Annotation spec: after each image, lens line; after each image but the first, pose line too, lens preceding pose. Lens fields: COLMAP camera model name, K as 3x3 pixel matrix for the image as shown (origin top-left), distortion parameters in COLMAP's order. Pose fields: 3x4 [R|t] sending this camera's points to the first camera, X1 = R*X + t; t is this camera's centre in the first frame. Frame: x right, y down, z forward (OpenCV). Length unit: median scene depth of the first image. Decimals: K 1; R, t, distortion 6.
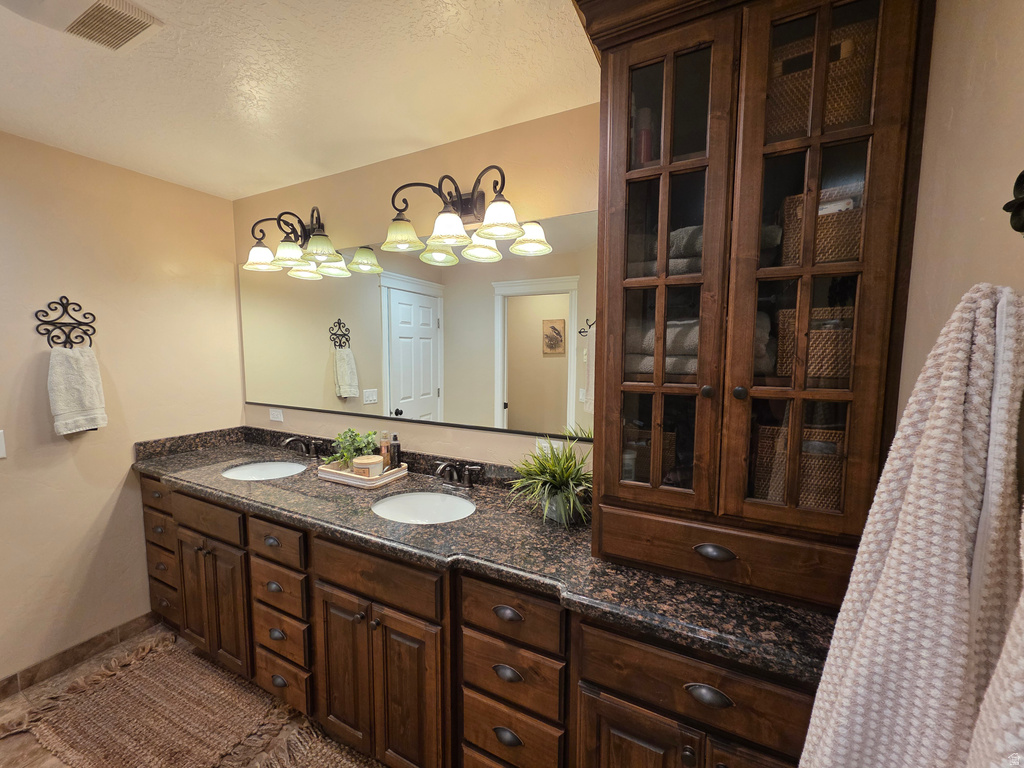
lens RADIAL K [[408.2, 0, 512.0], [0, 408.2, 384.0], [0, 0, 1]] dist [0.000911, -0.000011]
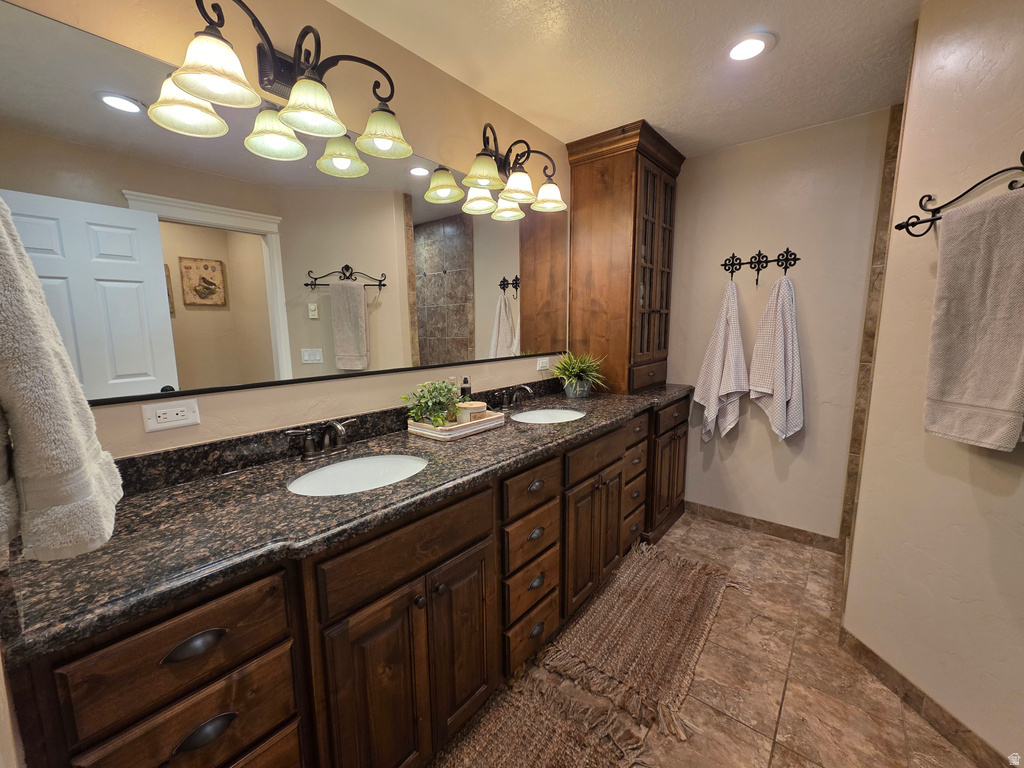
lens RADIAL K [[408.2, 0, 512.0], [0, 408.2, 384.0], [0, 0, 1]] dist [0.000911, -0.000011]
pose [[0.227386, -0.149907, 0.962197, -1.248938], [0.096450, 0.986689, 0.130930, 0.024838], [-0.969017, 0.063032, 0.238817, 0.698230]]
